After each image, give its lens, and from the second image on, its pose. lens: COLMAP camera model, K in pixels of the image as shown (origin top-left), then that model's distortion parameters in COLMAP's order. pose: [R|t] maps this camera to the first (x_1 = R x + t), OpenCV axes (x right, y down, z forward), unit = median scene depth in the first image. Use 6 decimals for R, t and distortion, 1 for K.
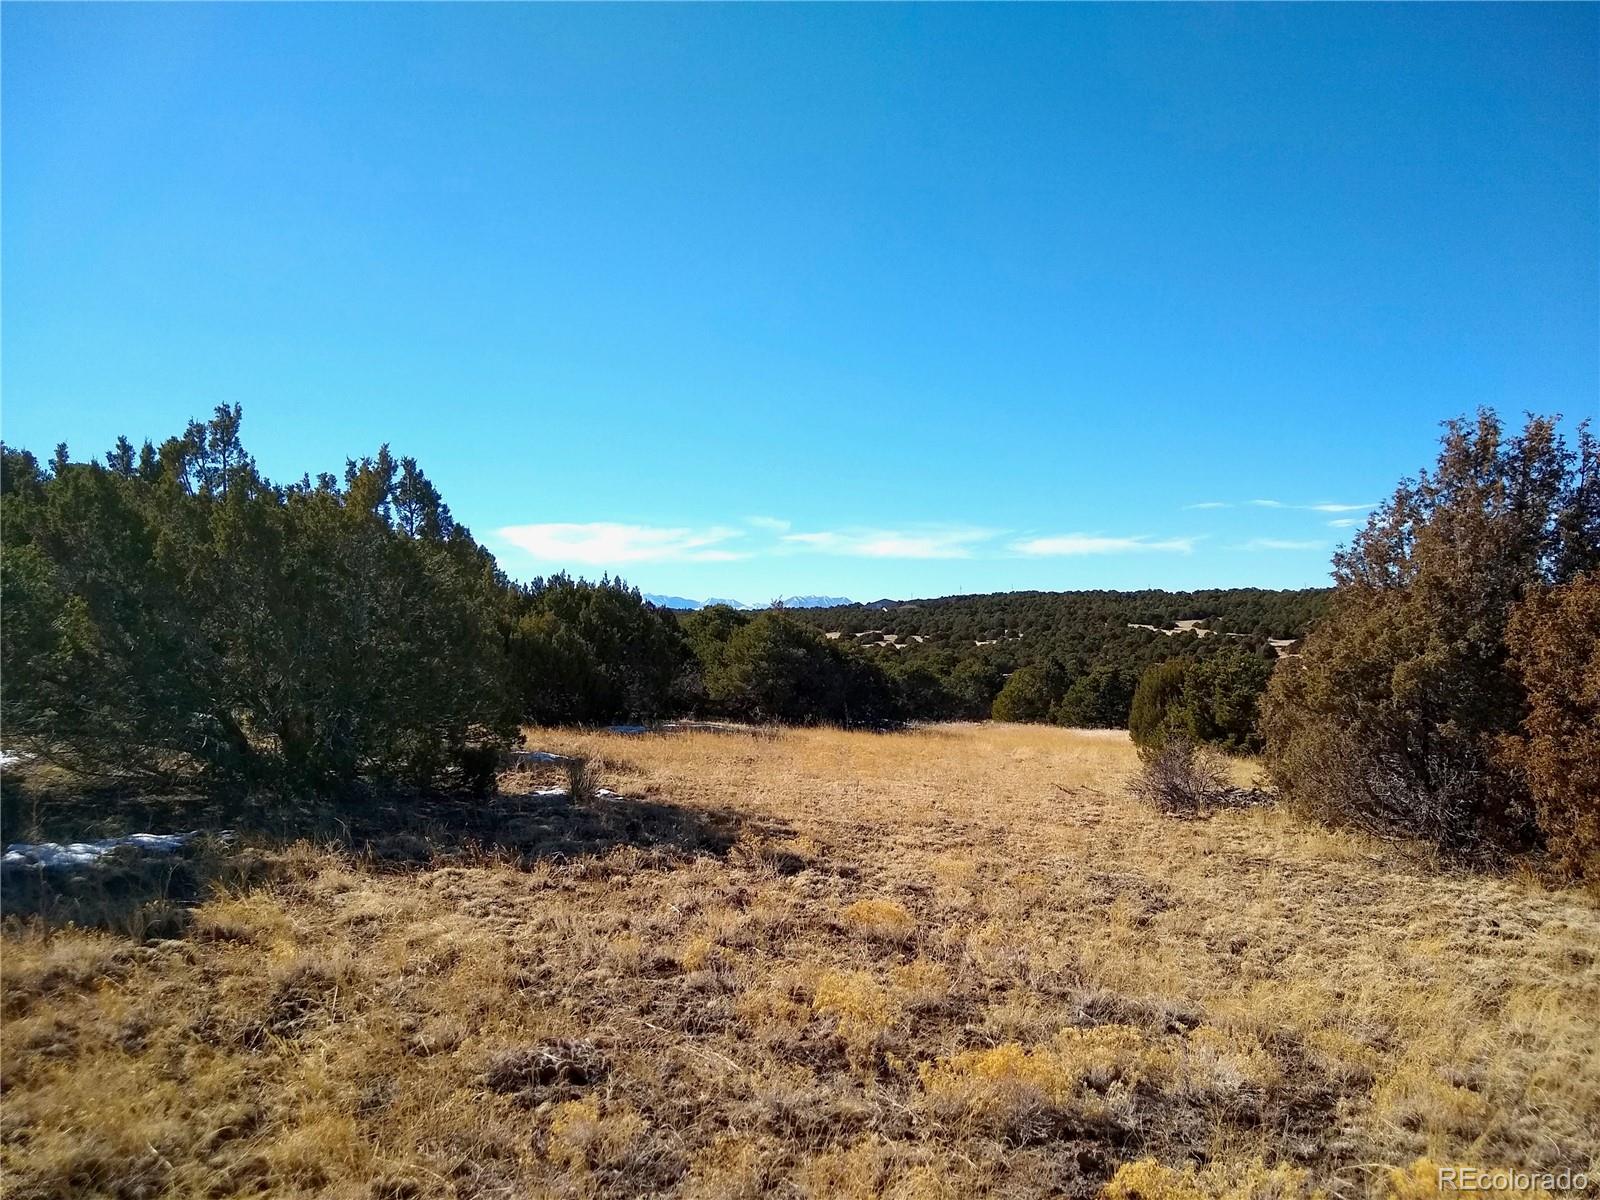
lens RADIAL K [[1318.7, 0, 794.4], [0, 1318.7, 597.8], [0, 0, 1]] dist [0.000594, 0.015803]
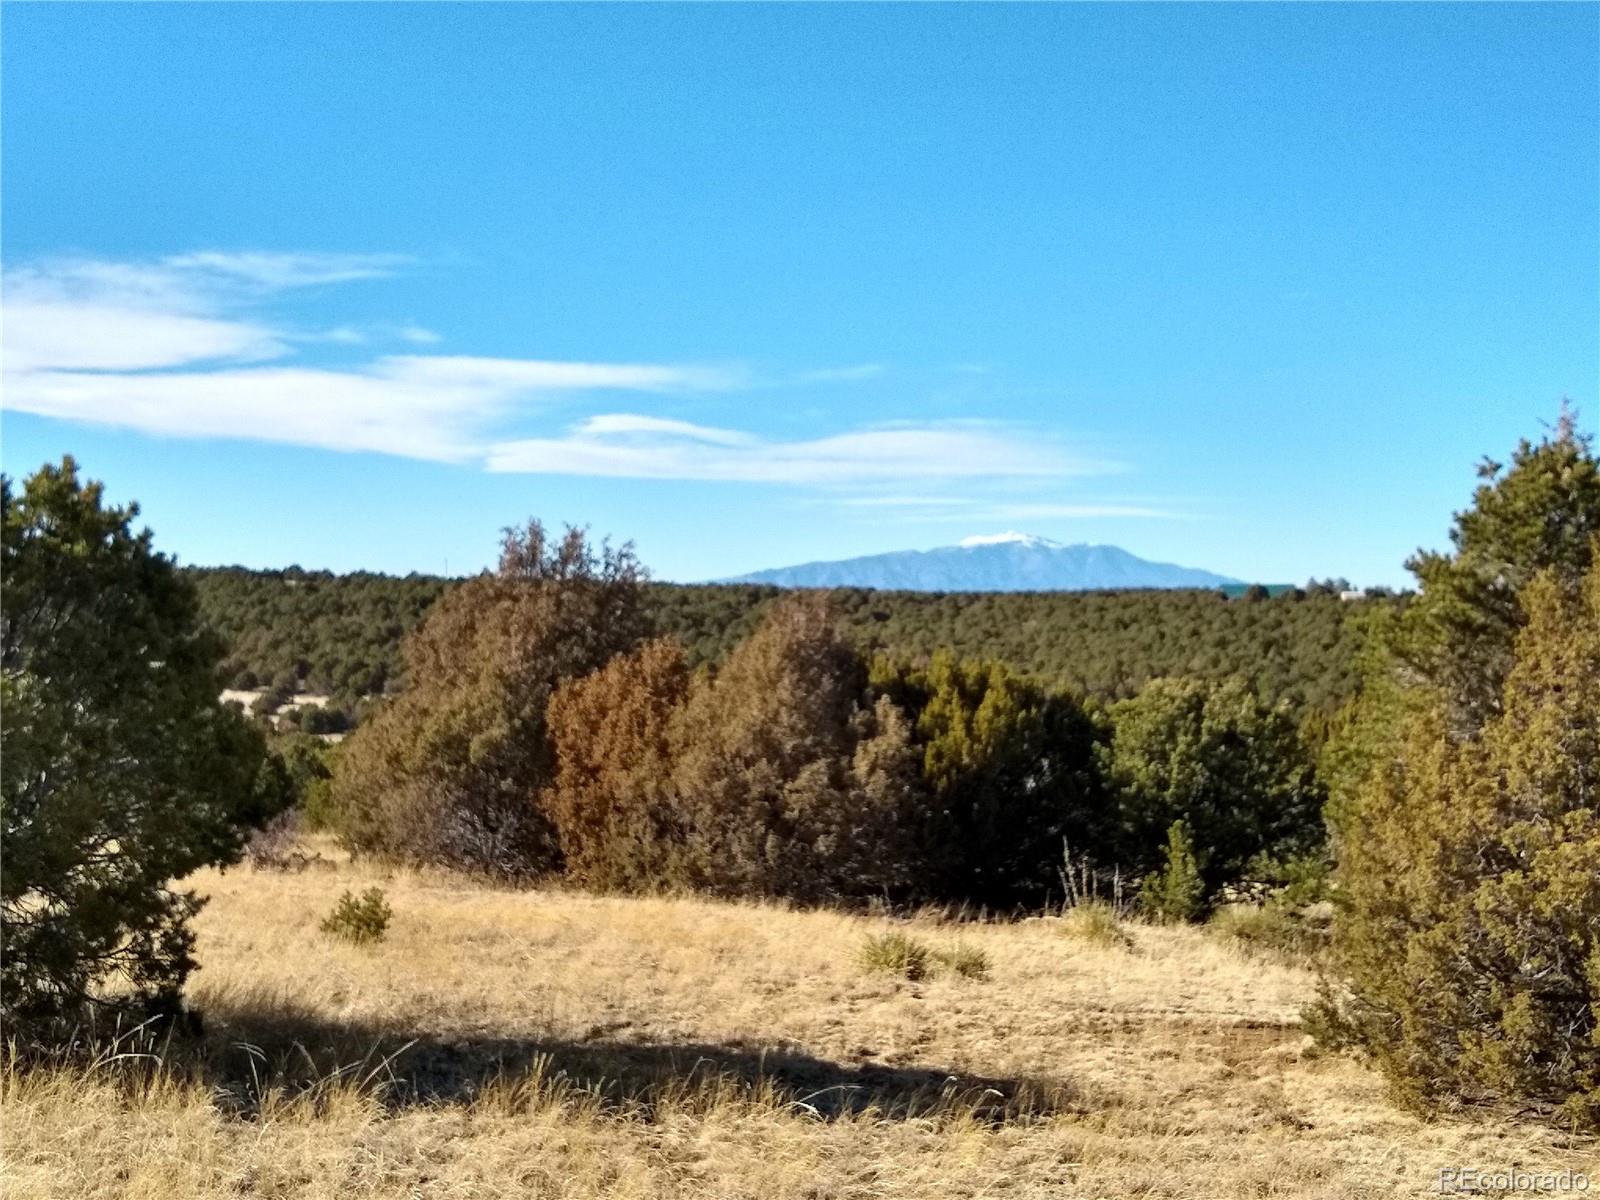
lens RADIAL K [[2624.4, 0, 810.4], [0, 2624.4, 596.7], [0, 0, 1]] dist [0.359065, 0.000000]
pose [[0.820277, 0.033530, 0.570983, -0.234241], [-0.038806, 0.999242, -0.002931, -0.028558], [-0.570649, -0.019753, 0.820957, -0.408244]]
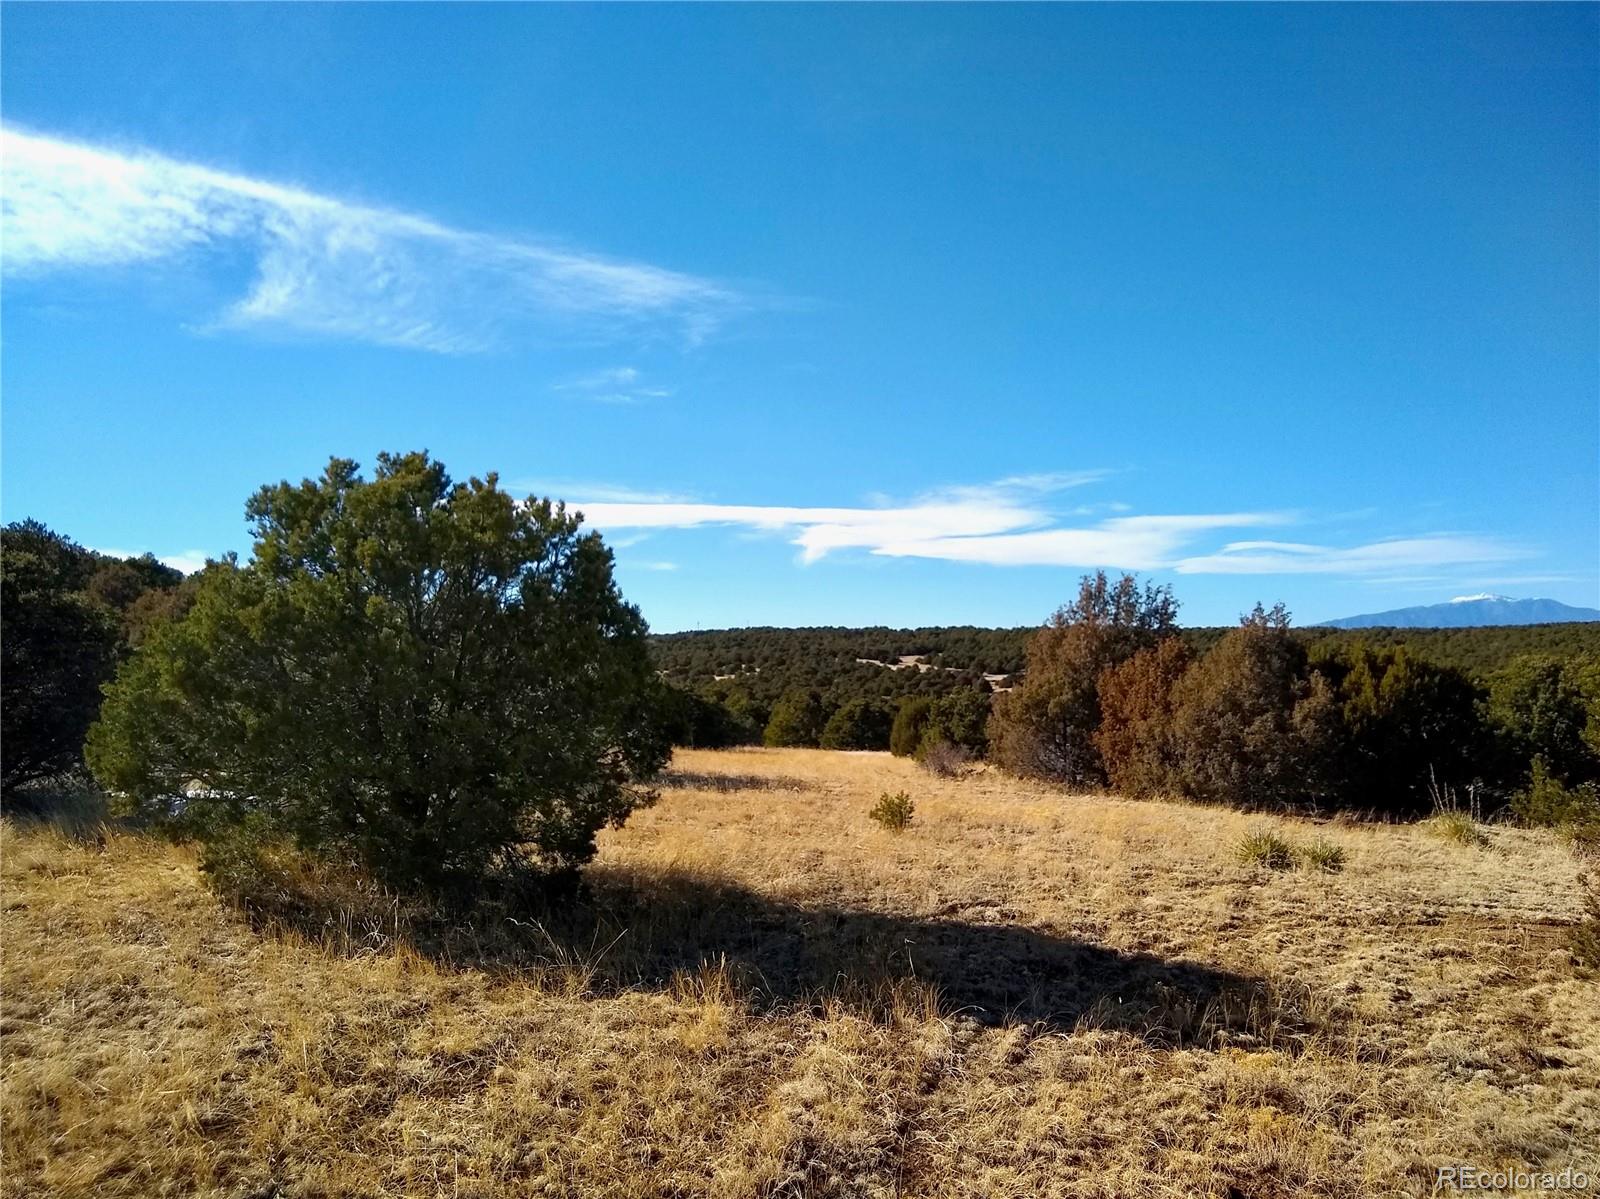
lens RADIAL K [[1318.7, 0, 791.5], [0, 1318.7, 622.2], [0, 0, 1]] dist [0.000594, 0.015803]
pose [[0.979955, 0.011112, 0.198910, -0.118377], [-0.009768, 0.999922, -0.007735, -0.017091], [-0.198980, 0.005637, 0.979987, -0.312737]]
